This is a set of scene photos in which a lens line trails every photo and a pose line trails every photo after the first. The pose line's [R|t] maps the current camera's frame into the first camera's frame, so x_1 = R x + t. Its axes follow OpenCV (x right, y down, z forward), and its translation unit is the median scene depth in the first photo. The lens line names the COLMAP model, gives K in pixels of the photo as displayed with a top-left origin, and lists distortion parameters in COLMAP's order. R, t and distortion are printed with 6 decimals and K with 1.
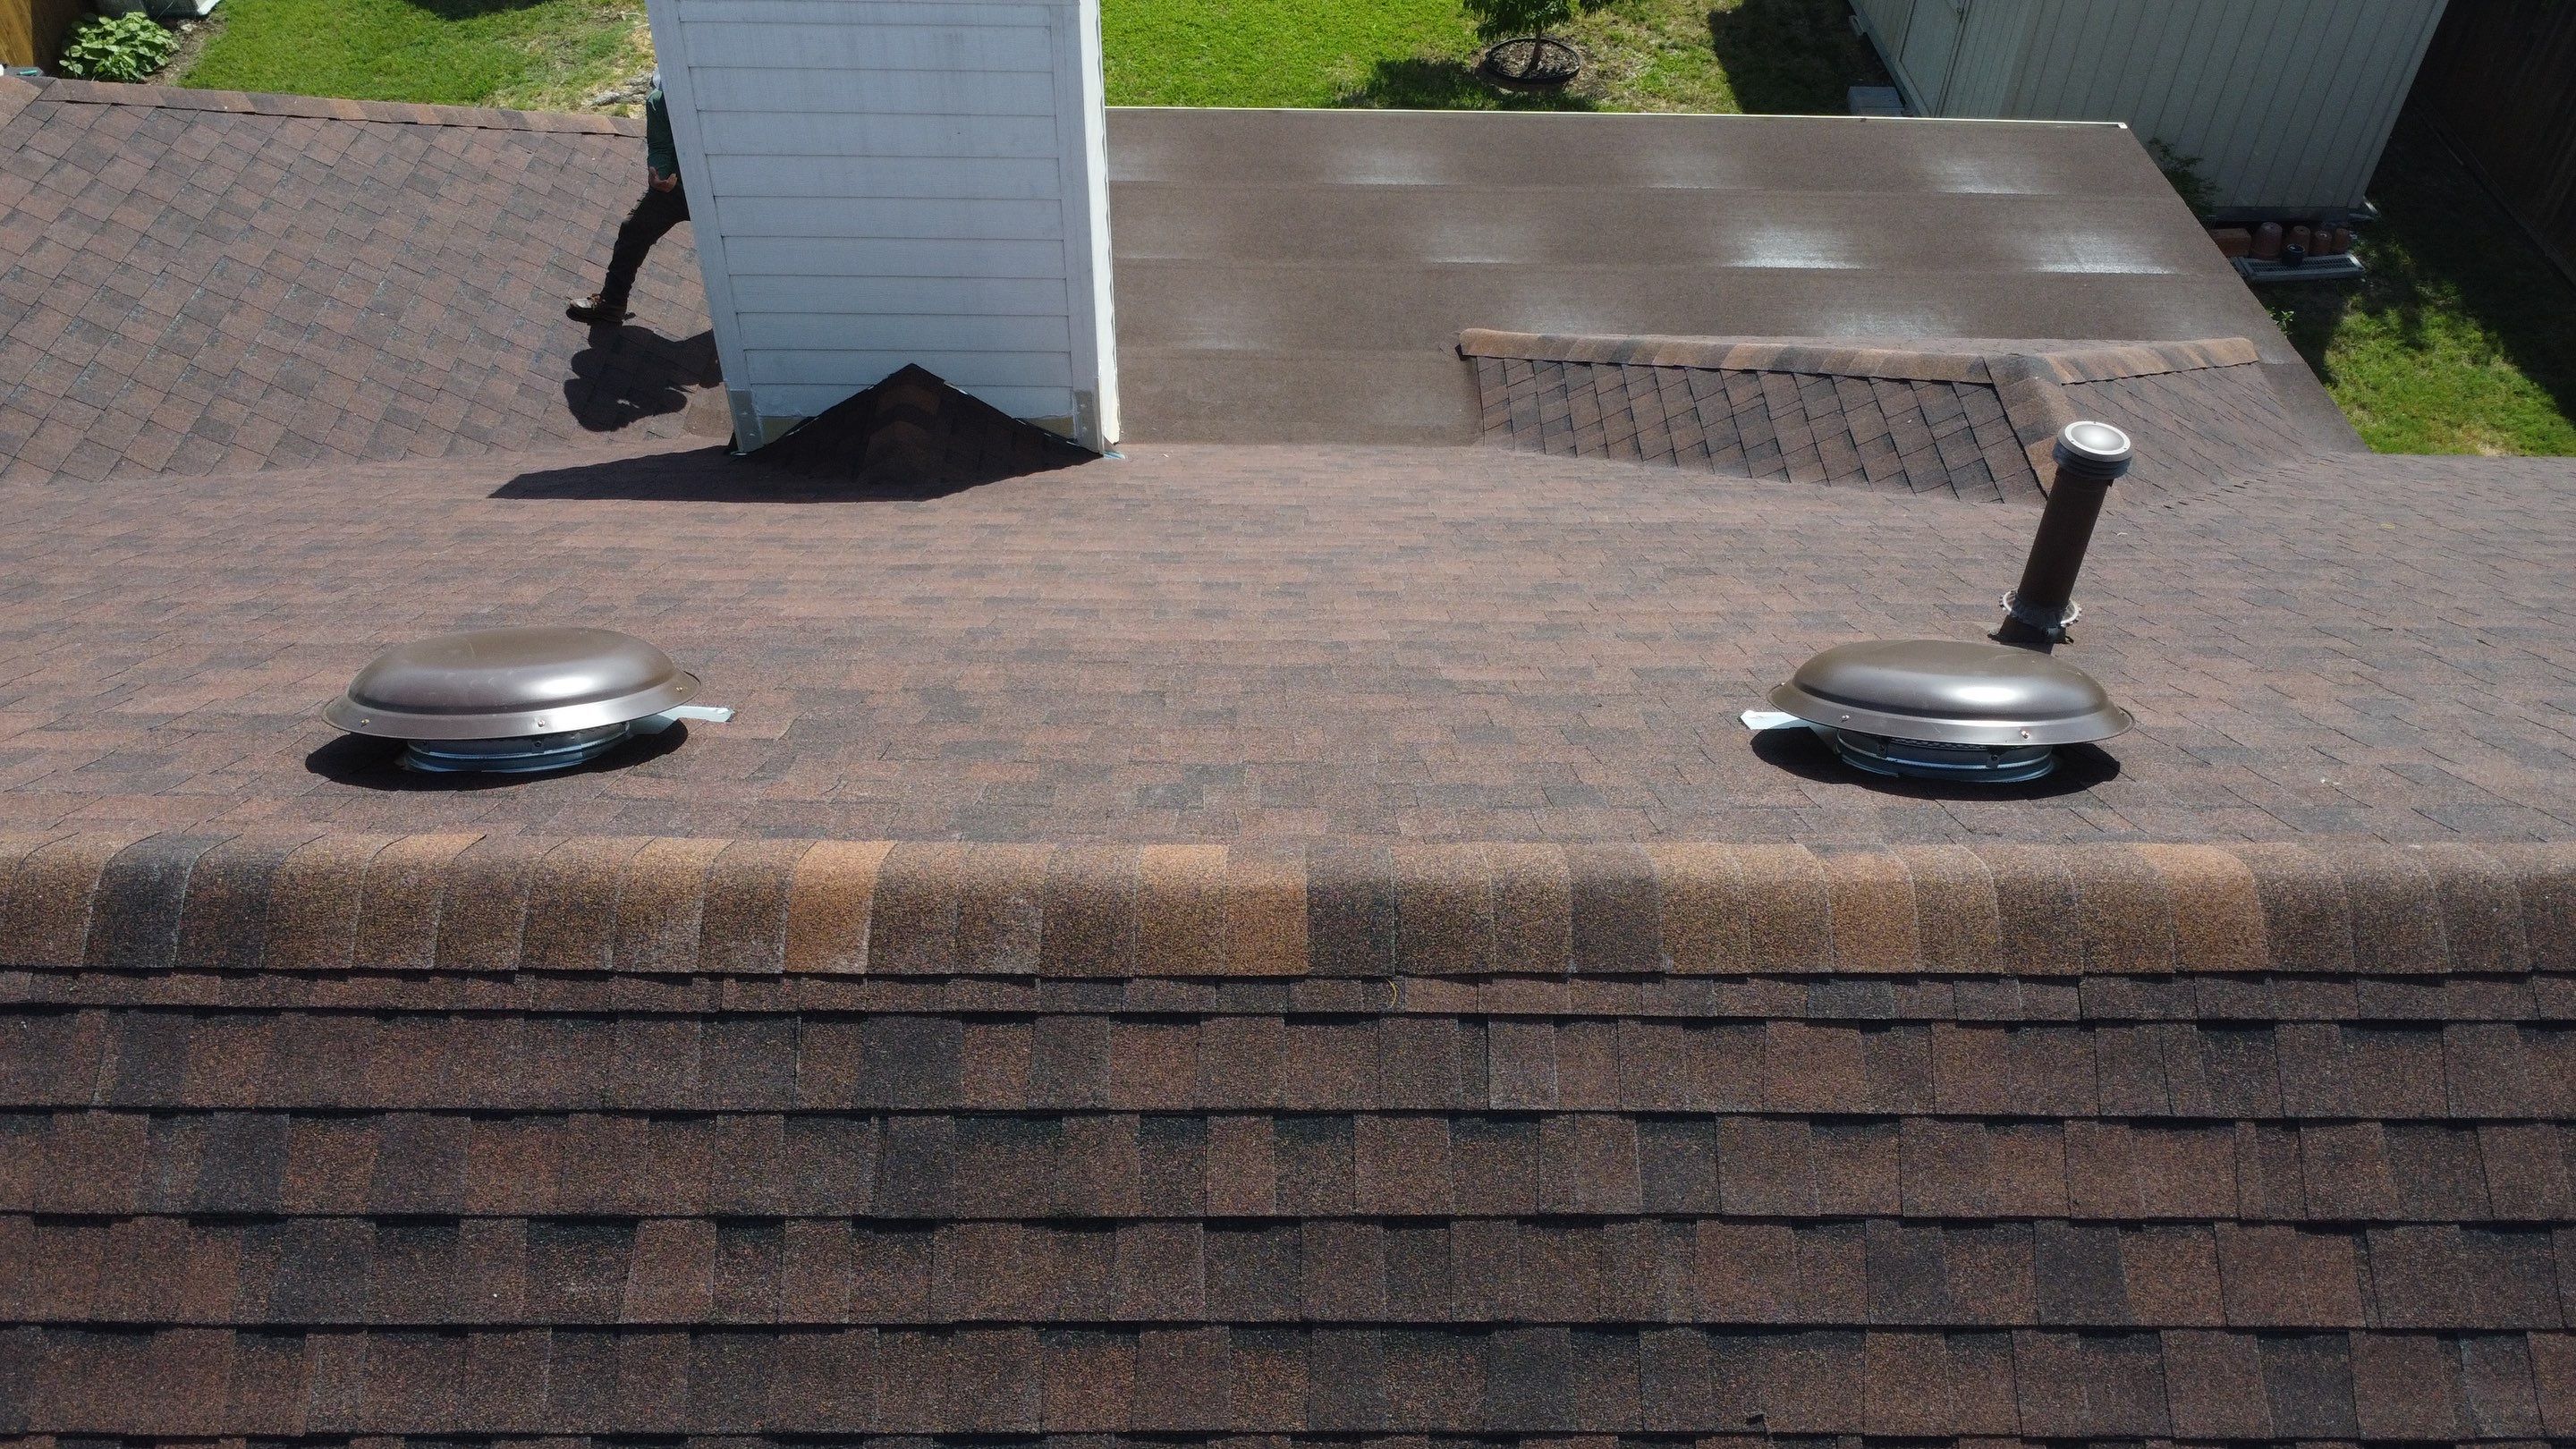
lens RADIAL K [[1925.2, 0, 1281.4], [0, 1925.2, 713.1], [0, 0, 1]] dist [-0.002938, 0.005671]
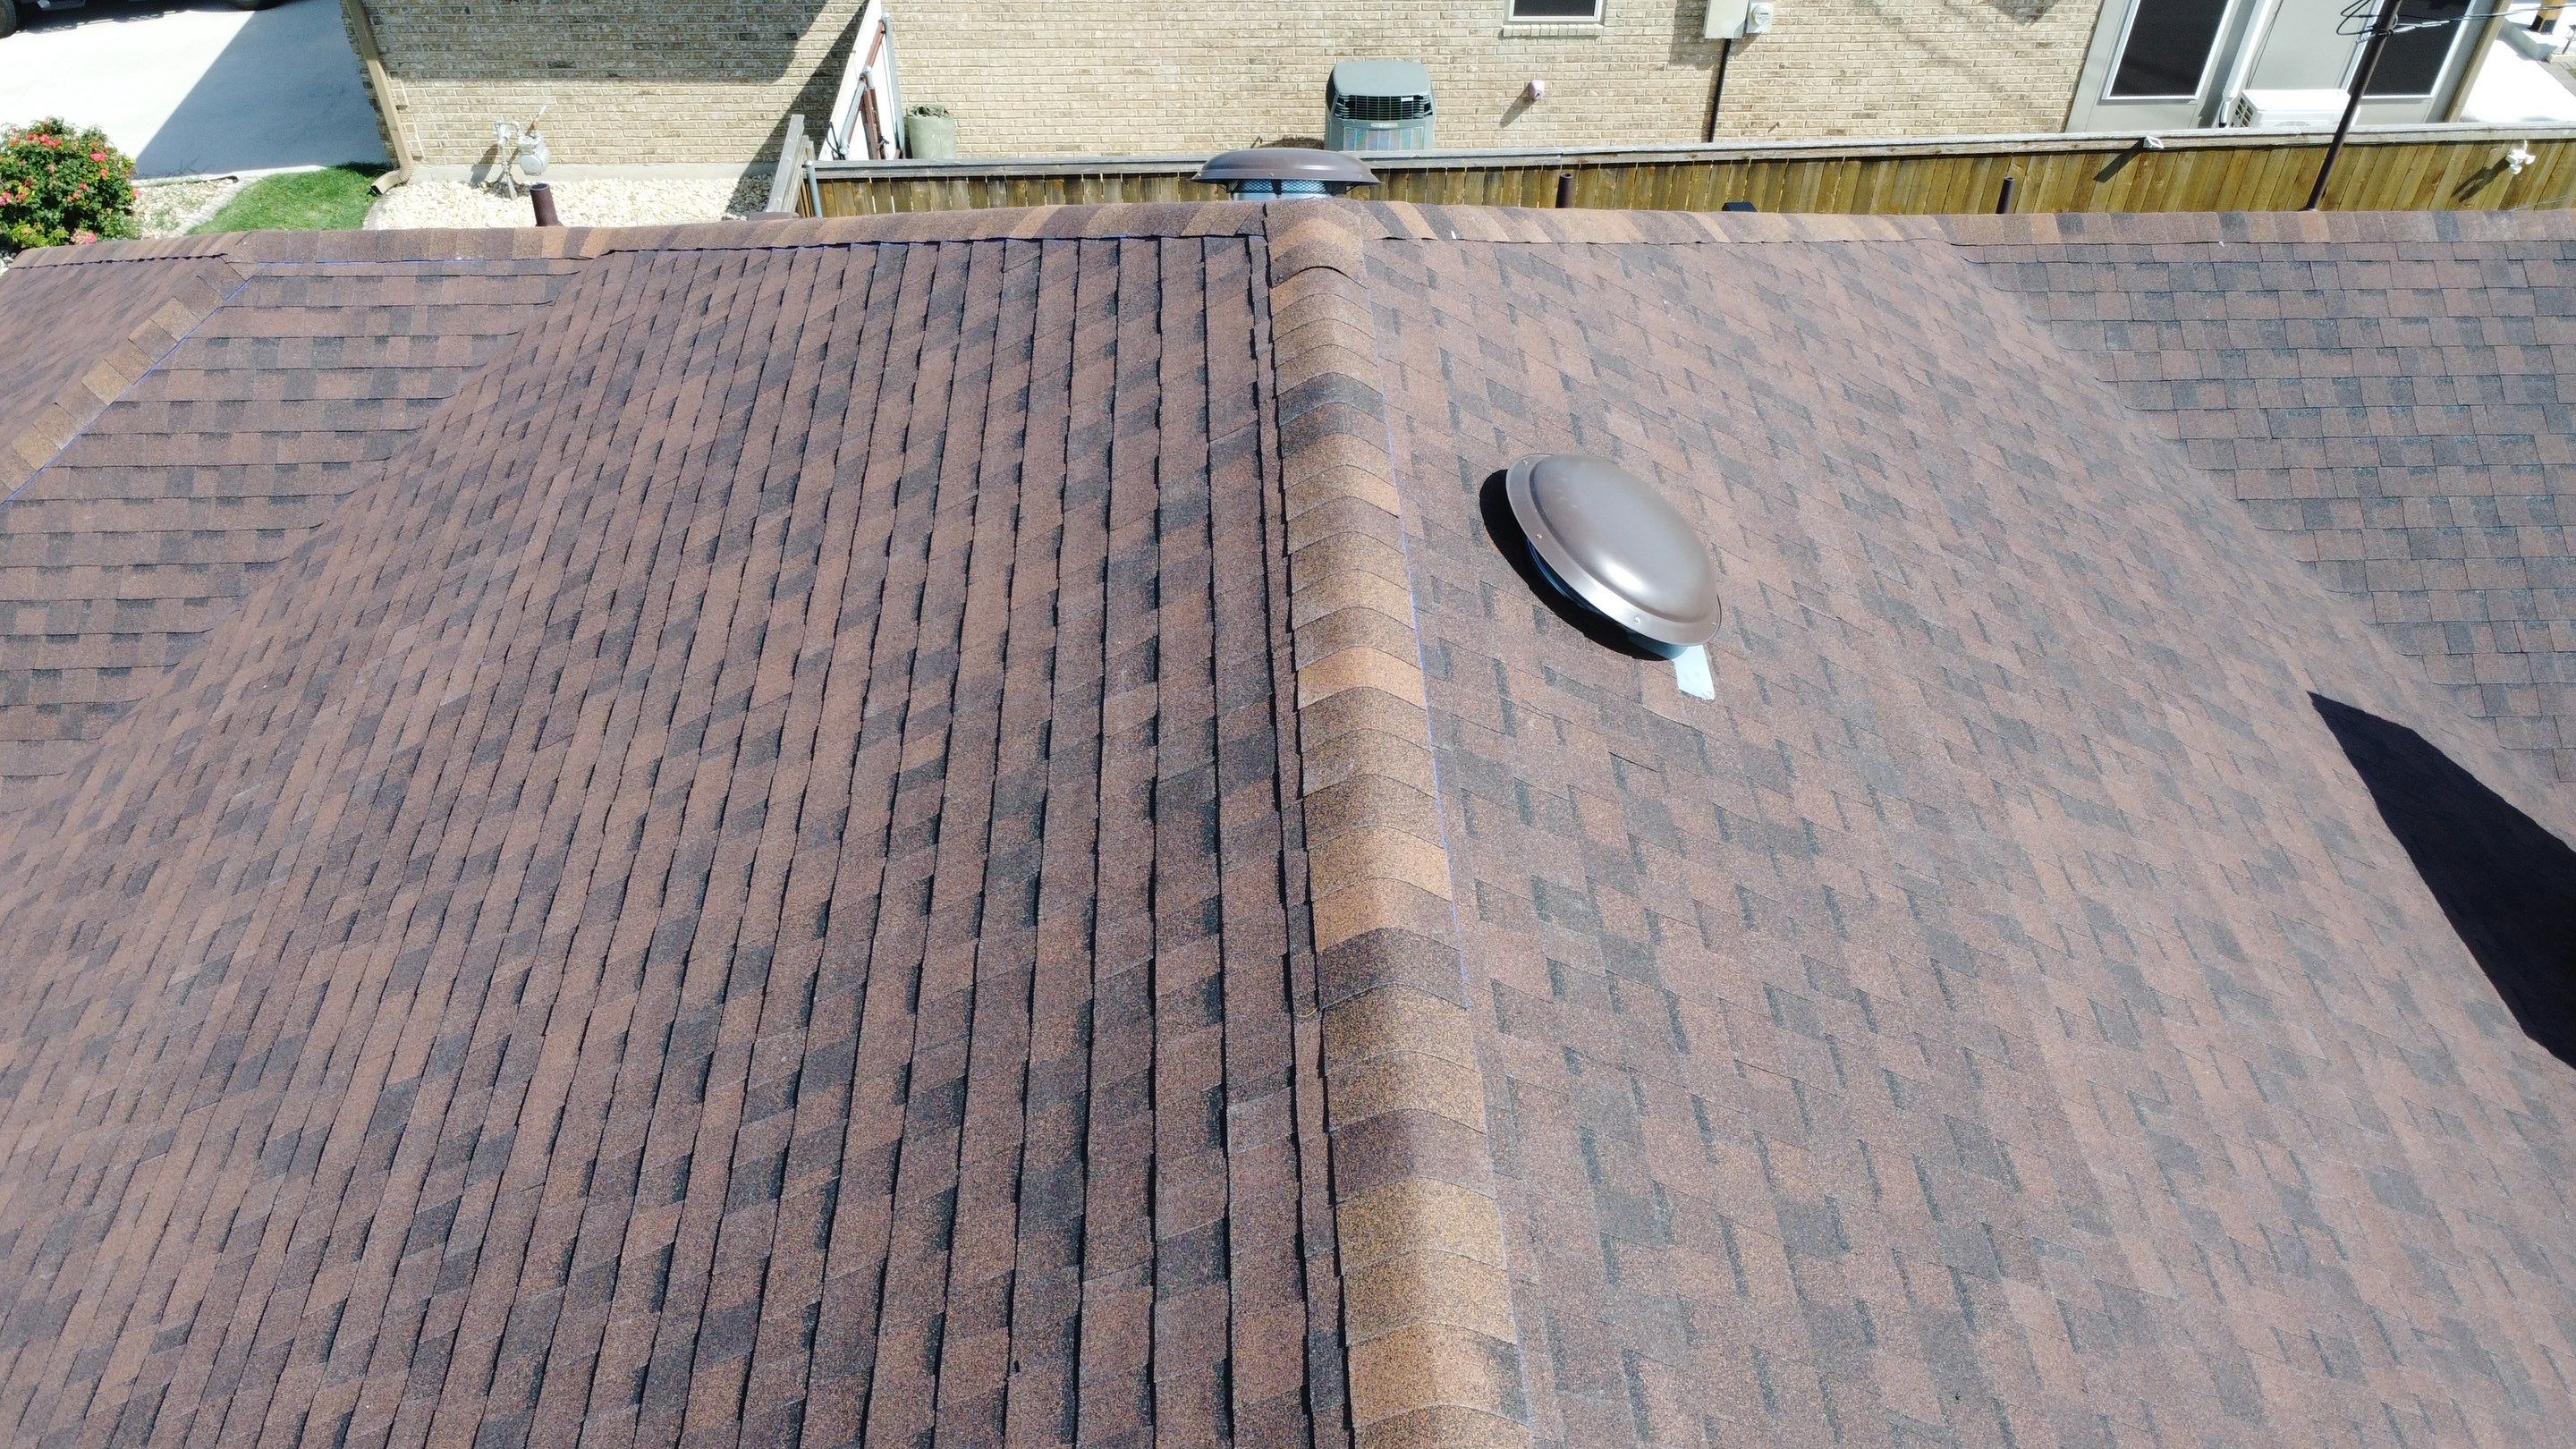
lens RADIAL K [[1925.2, 0, 1285.3], [0, 1925.2, 725.2], [0, 0, 1]] dist [-0.002938, 0.005671]
pose [[0.035227, 0.675998, -0.736061, 0.834126], [-0.694837, 0.545939, 0.468136, -0.514880], [0.718304, 0.494952, 0.488941, 0.315760]]
